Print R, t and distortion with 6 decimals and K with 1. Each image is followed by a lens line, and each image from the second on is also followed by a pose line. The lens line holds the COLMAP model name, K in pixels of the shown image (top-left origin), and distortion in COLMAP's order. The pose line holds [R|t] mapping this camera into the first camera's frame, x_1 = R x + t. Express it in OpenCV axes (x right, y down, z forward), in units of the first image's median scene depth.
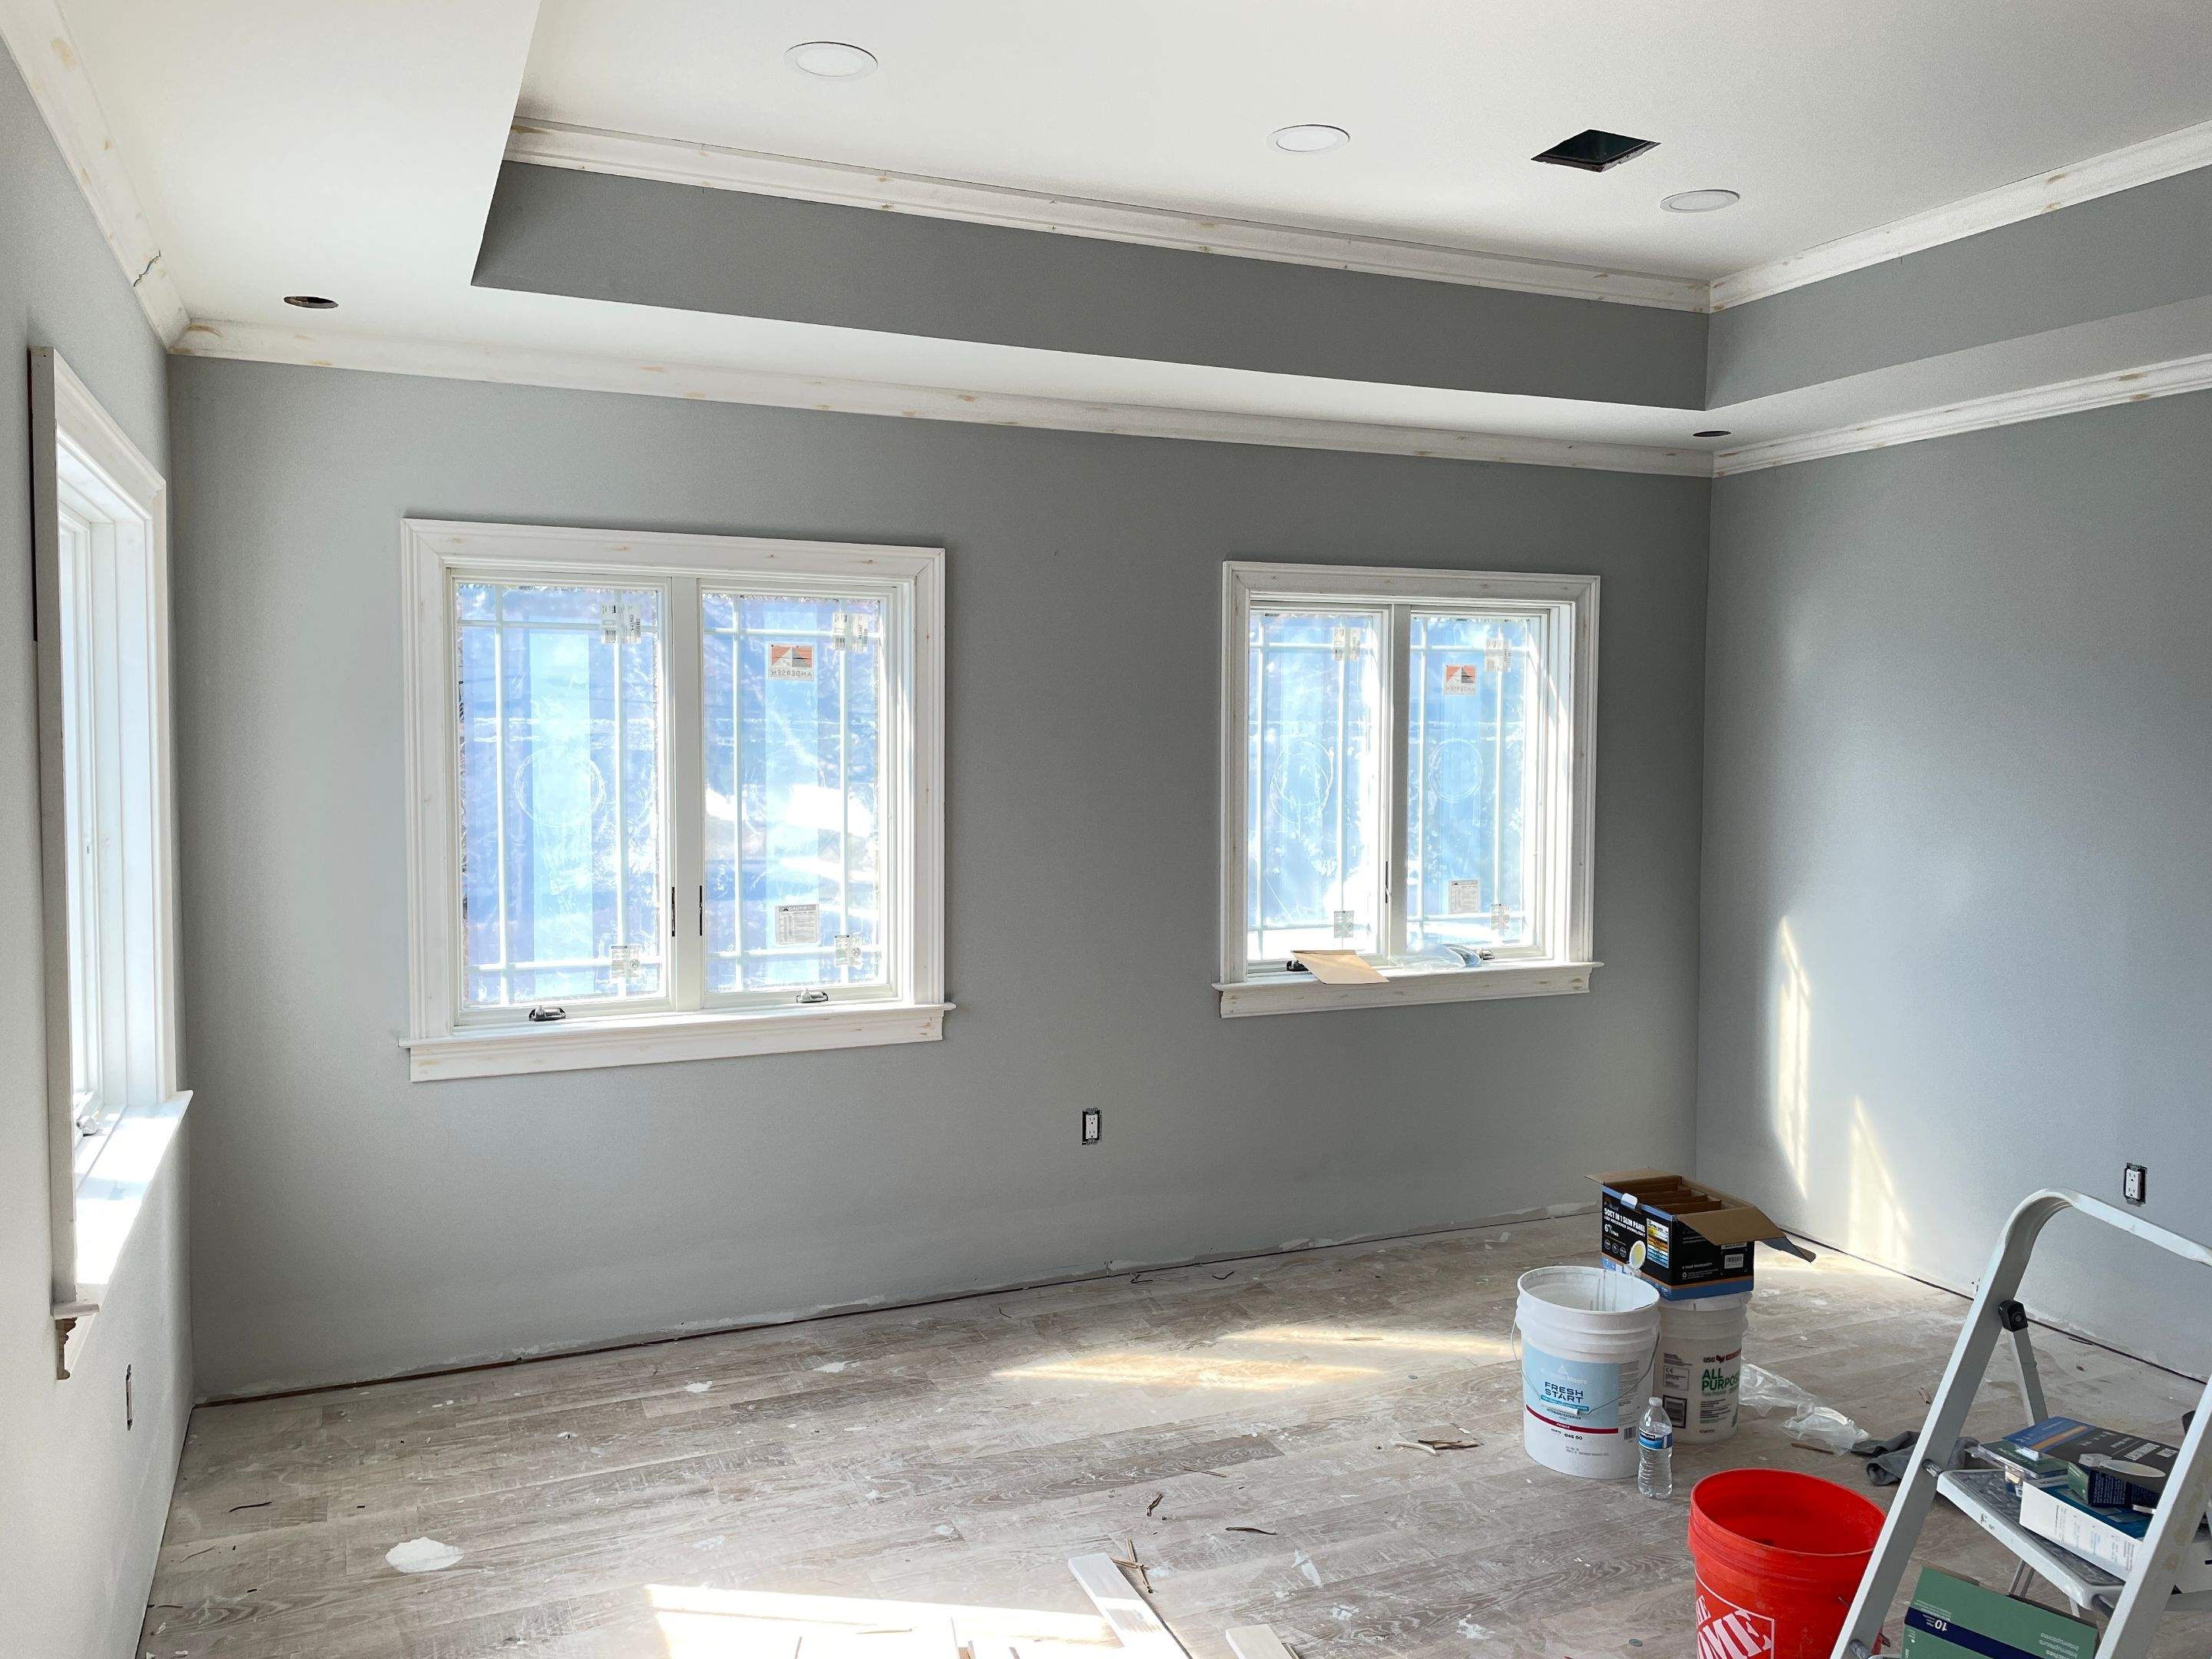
lens RADIAL K [[1682.4, 0, 1102.8], [0, 1682.4, 820.0], [0, 0, 1]] dist [0.111096, -0.149686]
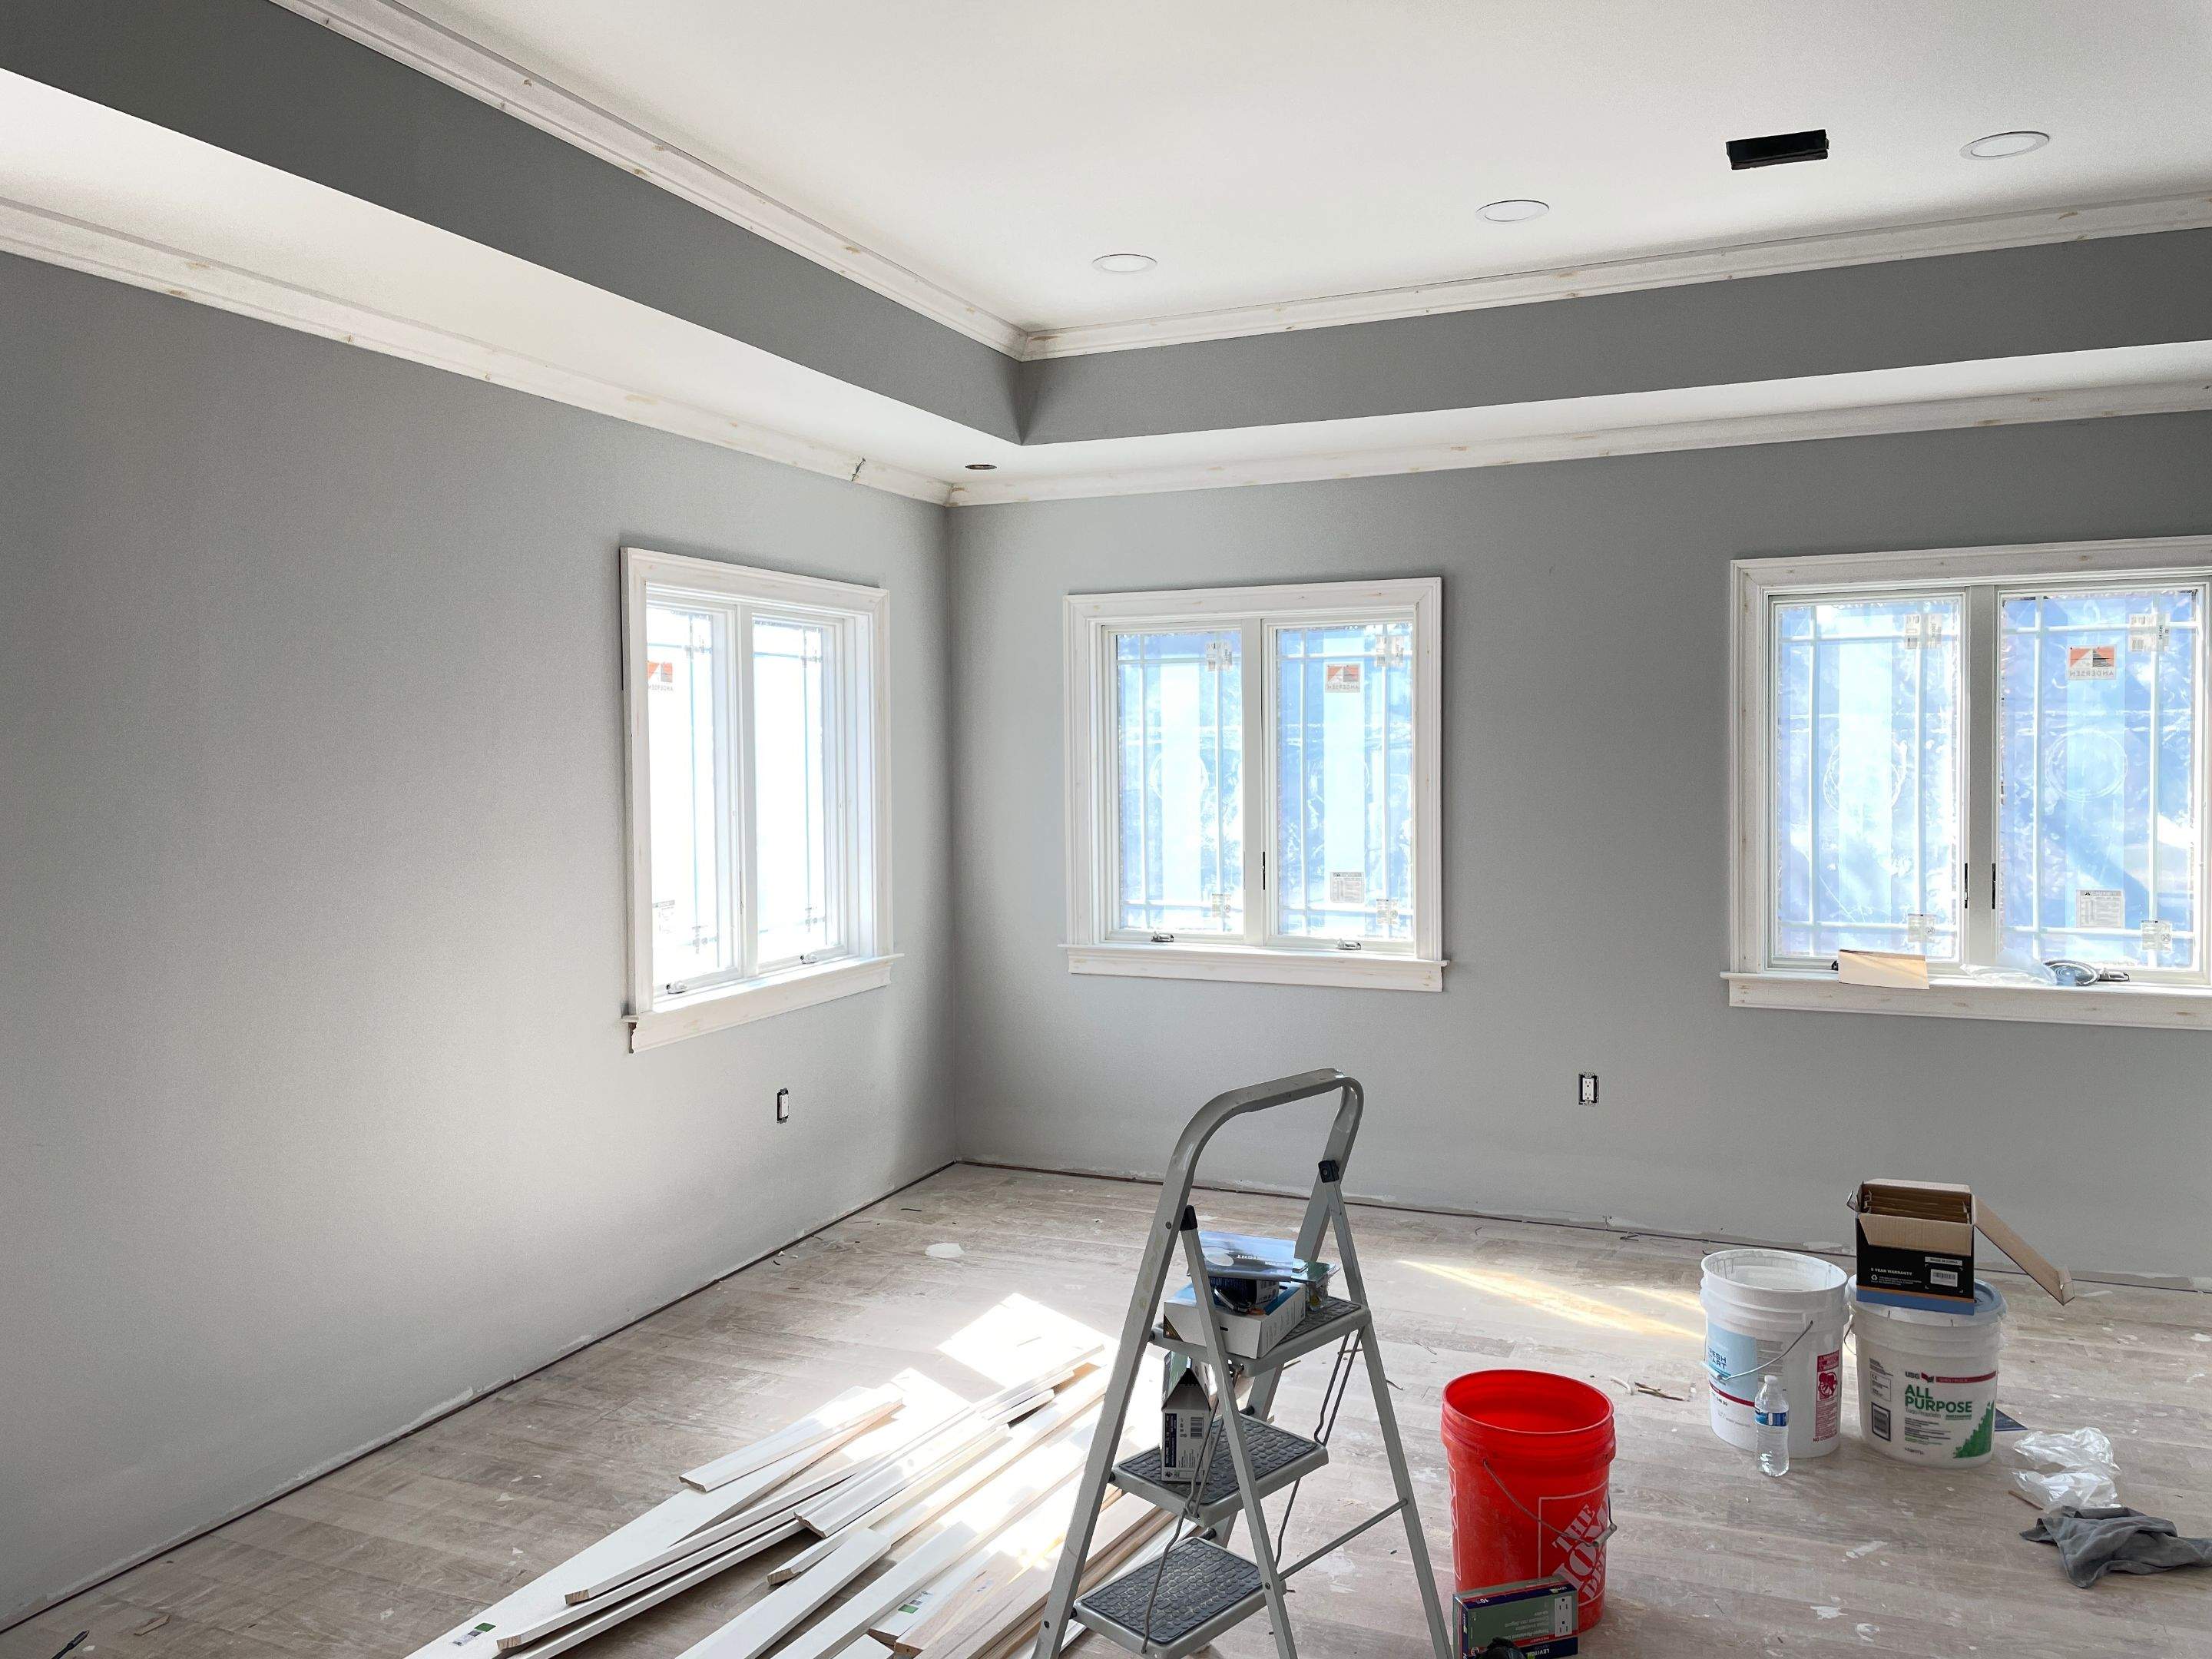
lens RADIAL K [[1682.4, 0, 1102.8], [0, 1682.4, 820.0], [0, 0, 1]] dist [0.111096, -0.149686]
pose [[0.687874, 0.021023, -0.725525, 0.615479], [-0.029574, 0.999562, 0.000924, 0.016444], [0.725227, 0.020821, 0.688195, 0.009391]]
